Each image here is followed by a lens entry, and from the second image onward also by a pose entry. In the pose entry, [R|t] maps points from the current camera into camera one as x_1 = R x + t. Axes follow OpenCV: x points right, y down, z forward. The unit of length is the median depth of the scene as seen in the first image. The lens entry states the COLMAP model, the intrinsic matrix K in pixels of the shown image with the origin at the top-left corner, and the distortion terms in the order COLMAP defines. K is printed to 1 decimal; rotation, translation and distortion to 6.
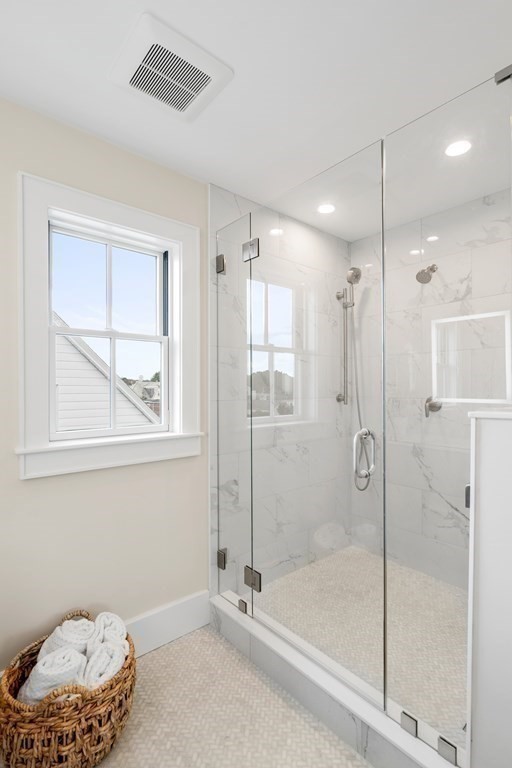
lens RADIAL K [[361.0, 0, 255.4], [0, 361.0, 388.7], [0, 0, 1]] dist [-0.009460, 0.002079]
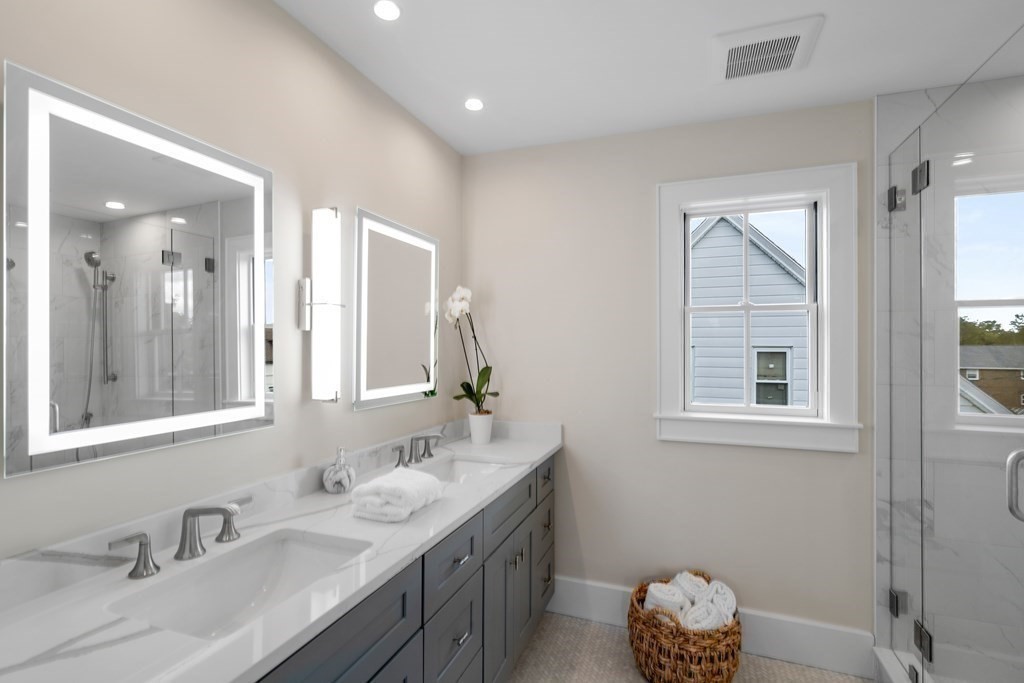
lens RADIAL K [[481.3, 0, 512.8], [0, 481.3, 344.6], [0, 0, 1]] dist [-0.009460, 0.002079]
pose [[0.478789, -0.000555, -0.877930, 0.410337], [-0.005693, 0.999977, -0.003737, -0.042961], [0.877912, 0.006788, 0.478774, -0.154795]]
